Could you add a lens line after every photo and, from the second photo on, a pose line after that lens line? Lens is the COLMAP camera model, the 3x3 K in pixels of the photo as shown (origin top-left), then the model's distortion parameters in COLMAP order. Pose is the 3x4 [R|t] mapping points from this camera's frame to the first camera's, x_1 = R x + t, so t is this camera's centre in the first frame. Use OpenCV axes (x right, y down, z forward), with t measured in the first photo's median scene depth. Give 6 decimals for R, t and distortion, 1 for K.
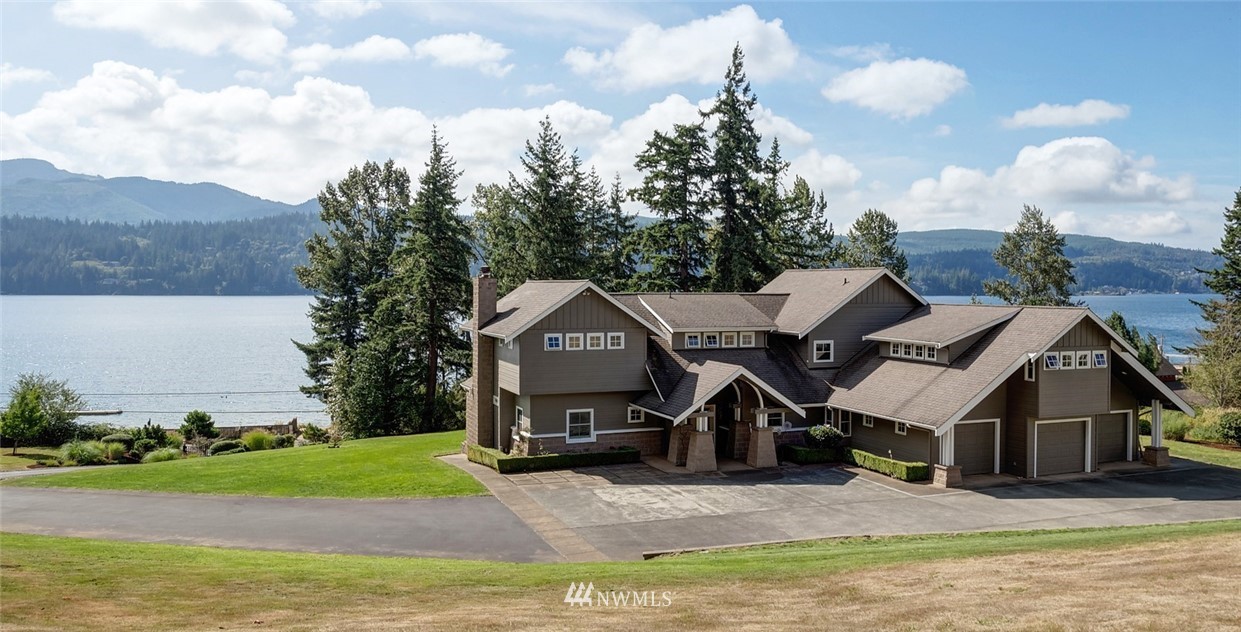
lens RADIAL K [[936.3, 0, 620.8], [0, 936.3, 313.3], [0, 0, 1]] dist [-0.001626, -0.000154]
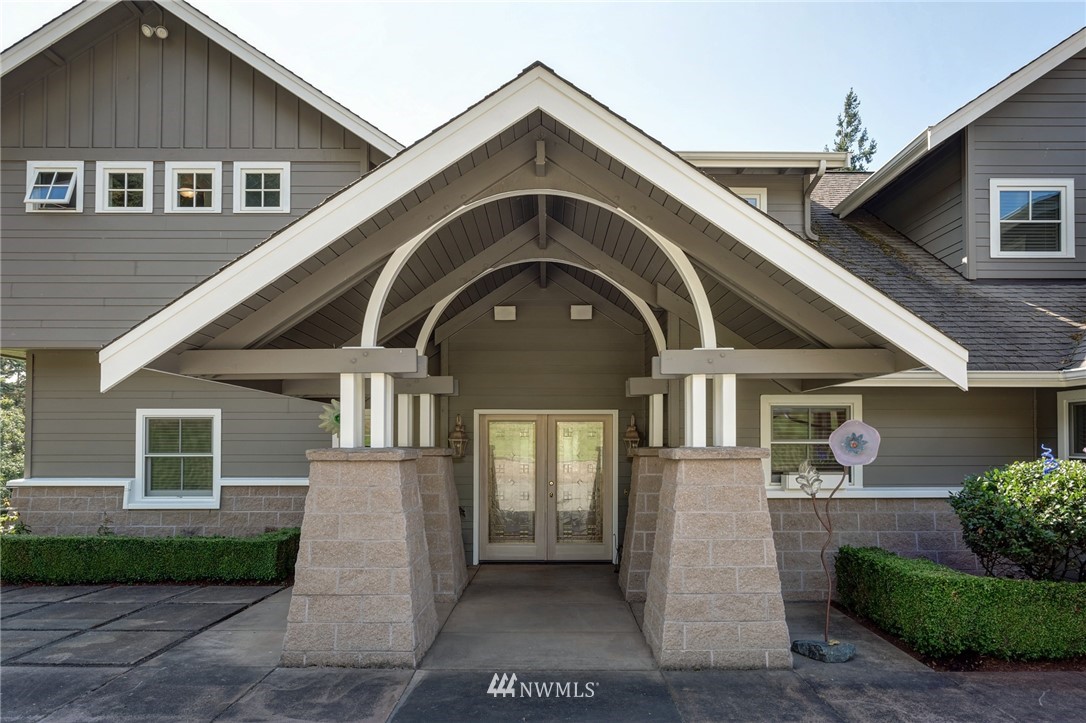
lens RADIAL K [[657.3, 0, 543.4], [0, 657.3, 437.3], [0, 0, 1]] dist [-0.001758, 0.000196]
pose [[0.937951, -0.003292, -0.346751, 0.158874], [-0.009201, 0.999367, -0.034377, 0.119332], [0.346645, 0.035434, 0.937327, 0.824356]]
